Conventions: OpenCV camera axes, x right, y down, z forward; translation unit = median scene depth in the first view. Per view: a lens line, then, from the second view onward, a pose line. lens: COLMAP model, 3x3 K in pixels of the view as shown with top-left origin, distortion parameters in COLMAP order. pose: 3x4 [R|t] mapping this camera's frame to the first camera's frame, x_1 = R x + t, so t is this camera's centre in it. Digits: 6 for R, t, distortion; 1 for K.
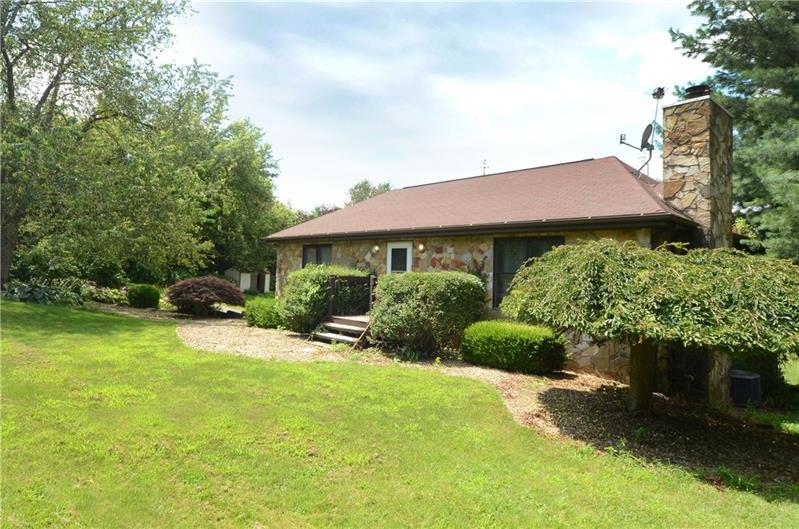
lens RADIAL K [[417.1, 0, 398.5], [0, 417.1, 265.1], [0, 0, 1]] dist [-0.011153, 0.000520]
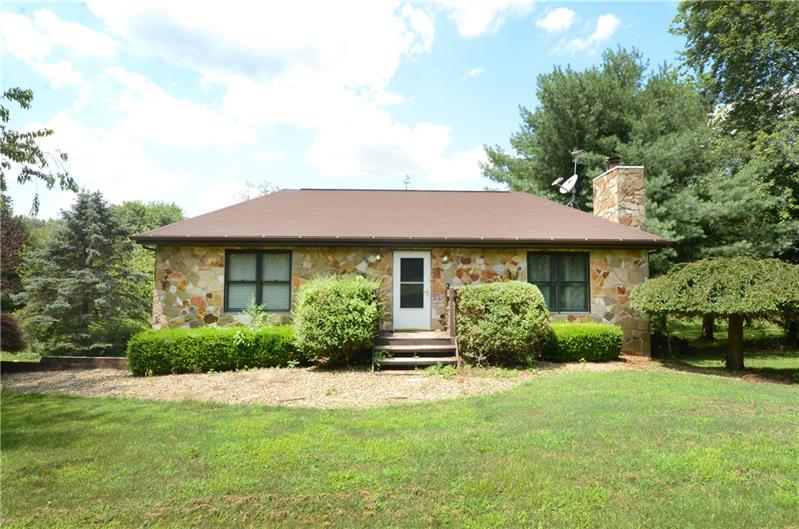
lens RADIAL K [[417.1, 0, 398.9], [0, 417.1, 262.7], [0, 0, 1]] dist [-0.011153, 0.000520]
pose [[0.713245, 0.023411, 0.700524, -0.730453], [0.006577, 0.999175, -0.040088, 0.007817], [-0.700884, 0.033199, 0.712502, 0.394028]]
